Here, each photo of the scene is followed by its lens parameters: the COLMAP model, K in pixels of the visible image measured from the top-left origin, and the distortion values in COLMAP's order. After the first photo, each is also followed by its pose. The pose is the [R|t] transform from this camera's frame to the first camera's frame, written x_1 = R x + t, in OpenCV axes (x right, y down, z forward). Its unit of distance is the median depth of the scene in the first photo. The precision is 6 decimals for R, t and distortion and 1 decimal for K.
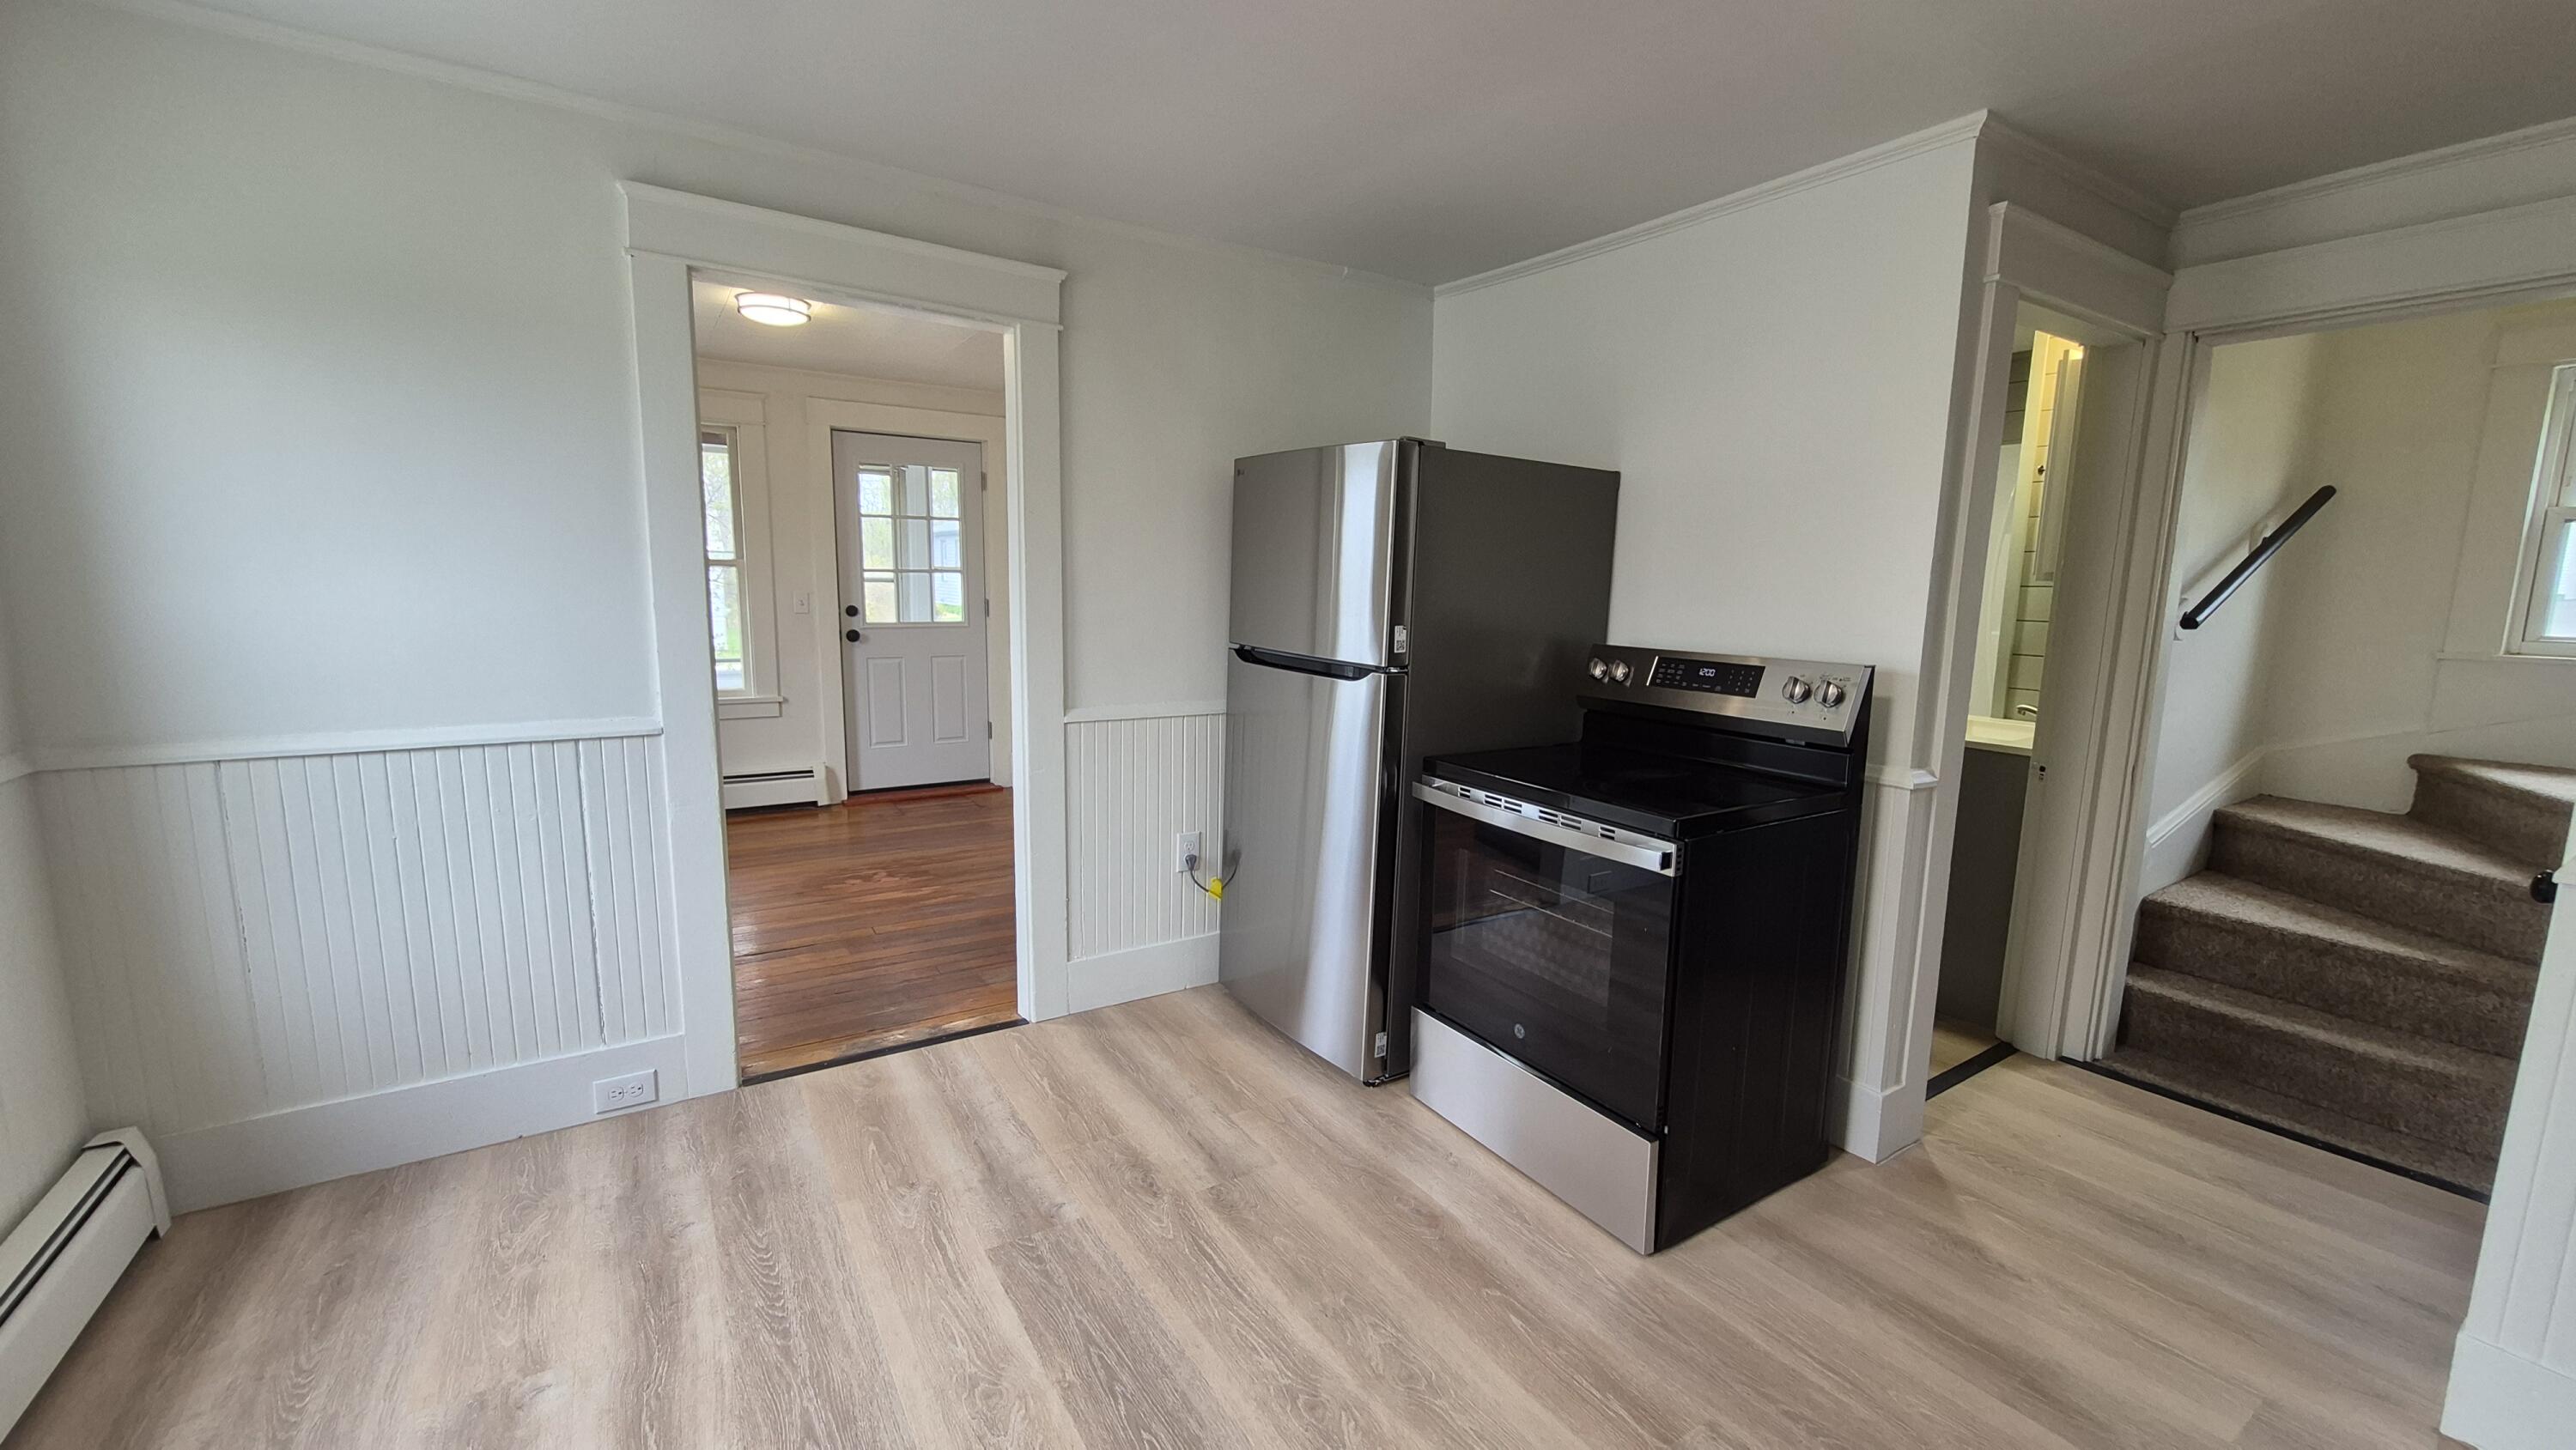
lens RADIAL K [[1016.4, 0, 1302.1], [0, 1016.4, 717.3], [0, 0, 1]] dist [0.003530, -0.000188]
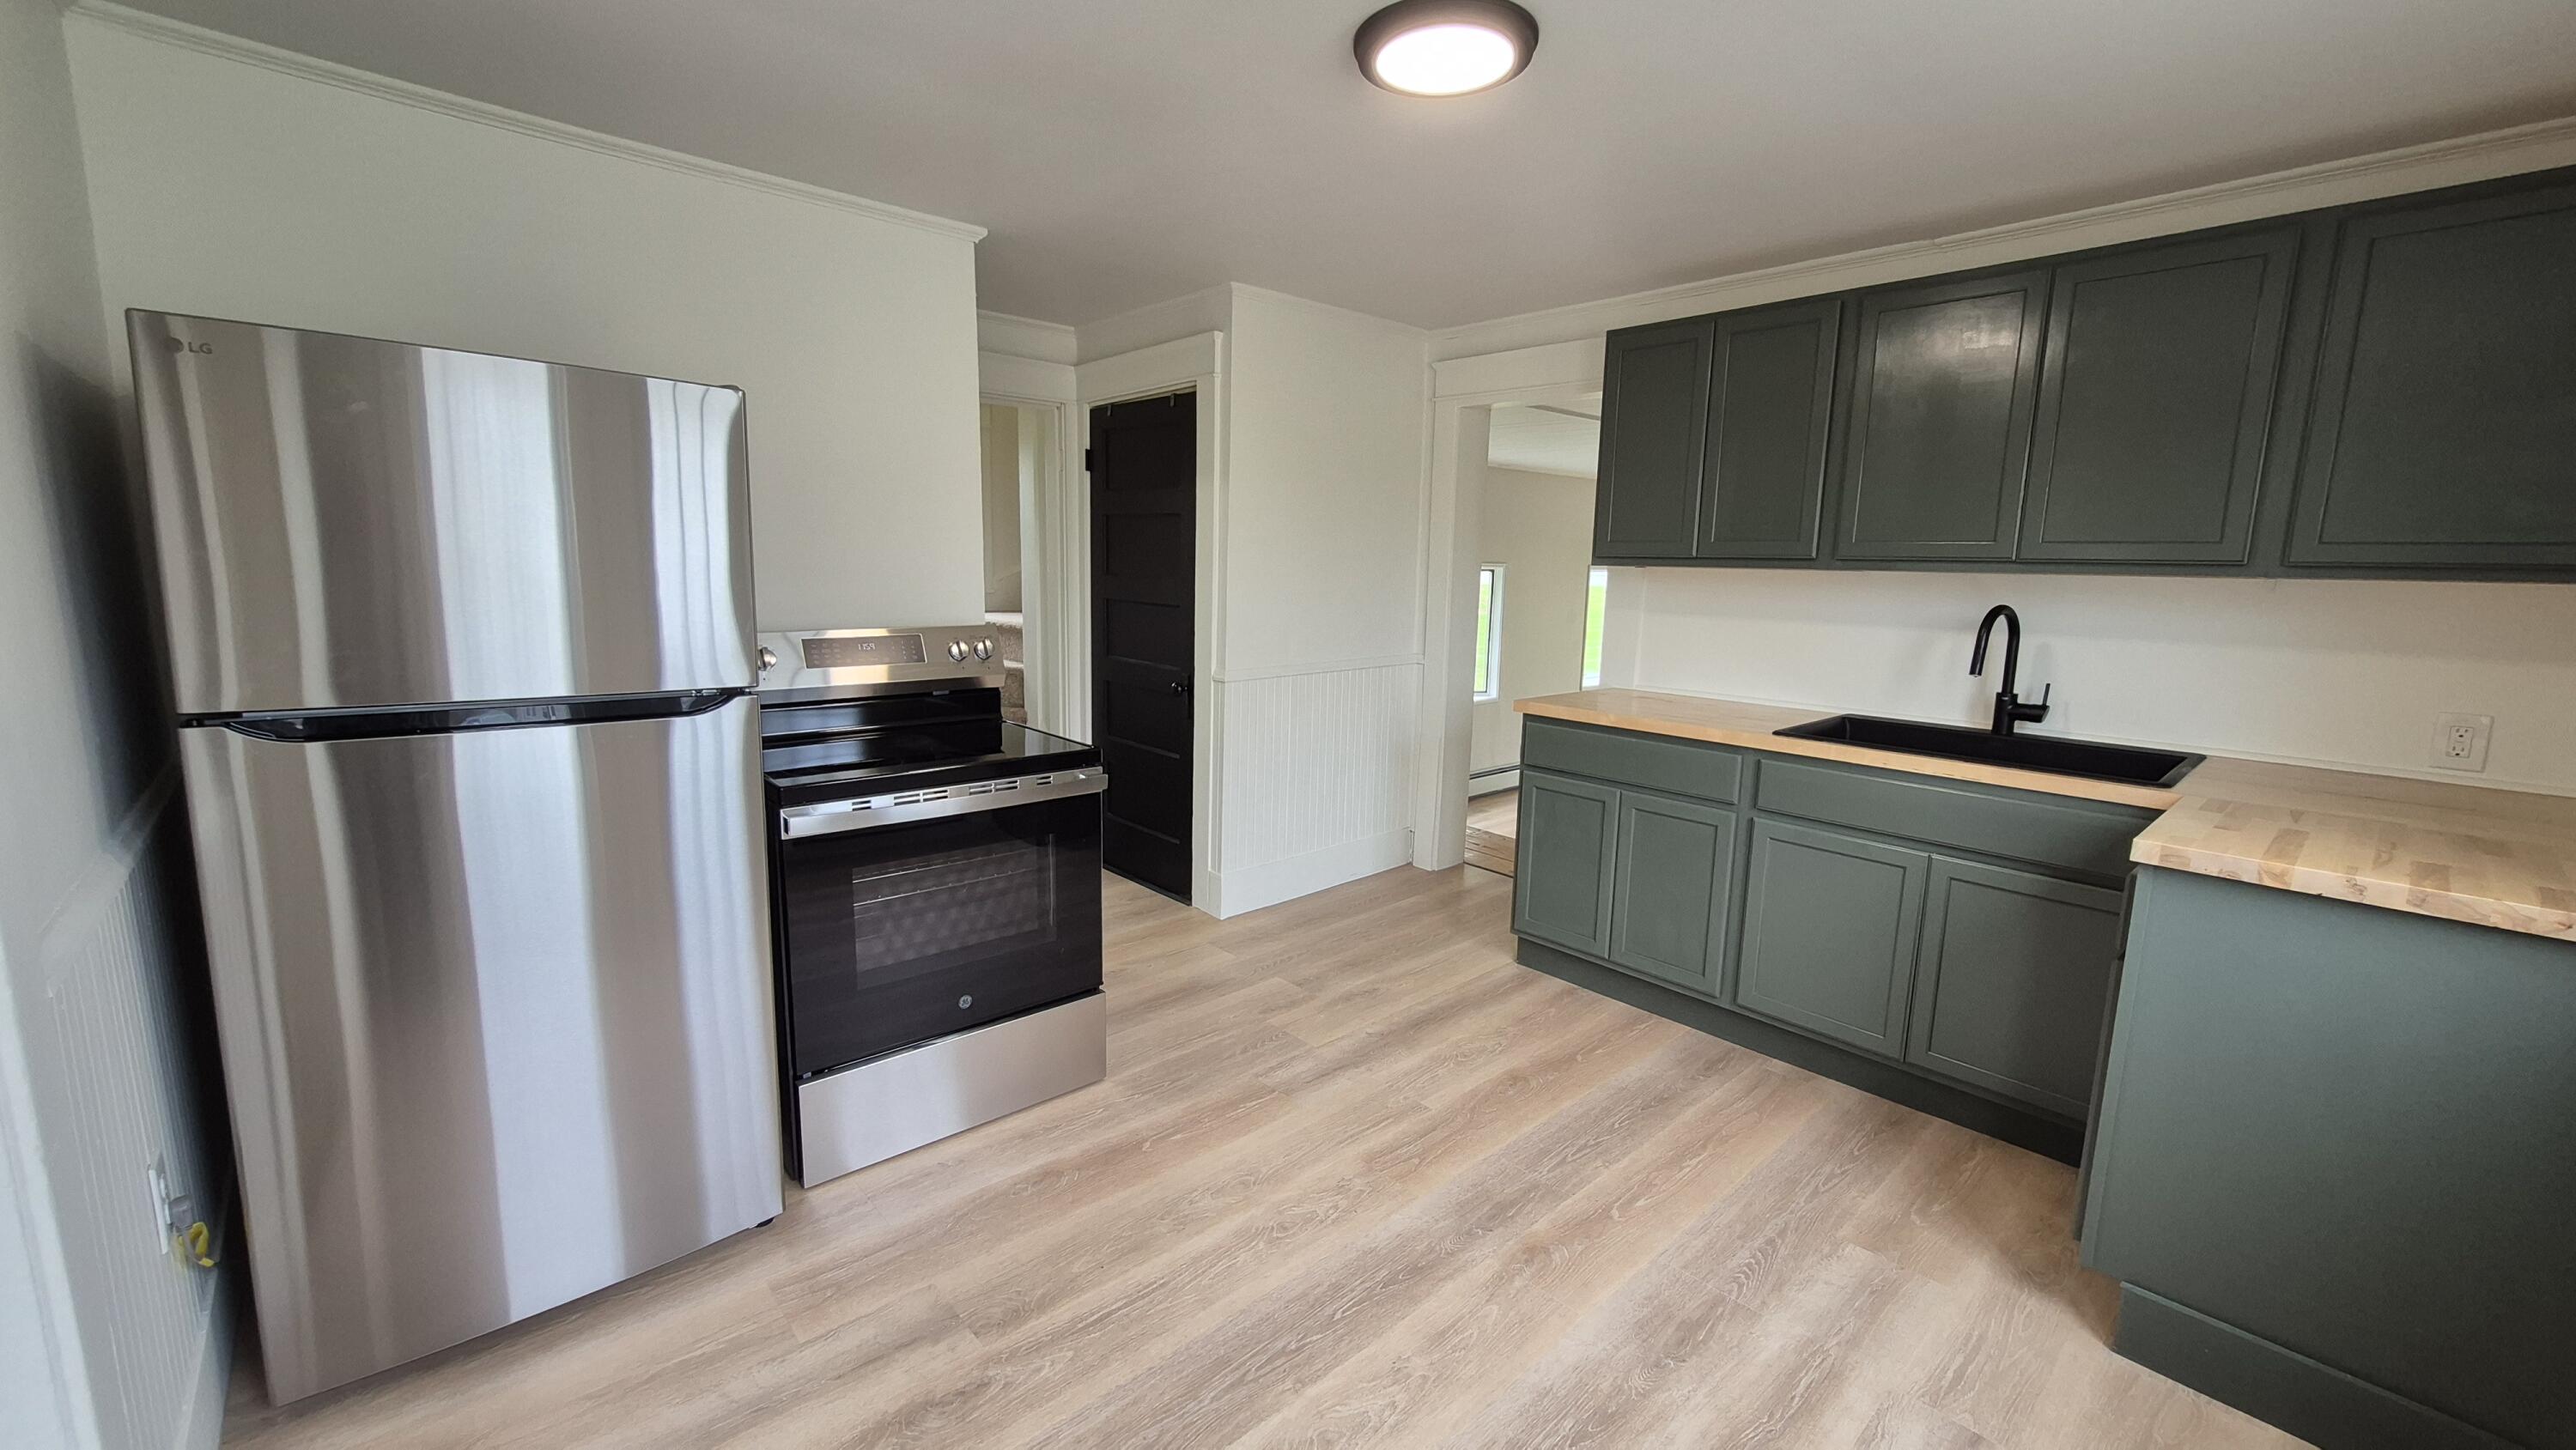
lens RADIAL K [[1016.4, 0, 1301.7], [0, 1016.4, 722.2], [0, 0, 1]] dist [0.003530, -0.000188]
pose [[-0.157988, -0.181505, 0.970616, -0.908777], [0.112474, 0.973256, 0.200306, -0.160799], [-0.981014, 0.140815, -0.133348, 0.856927]]
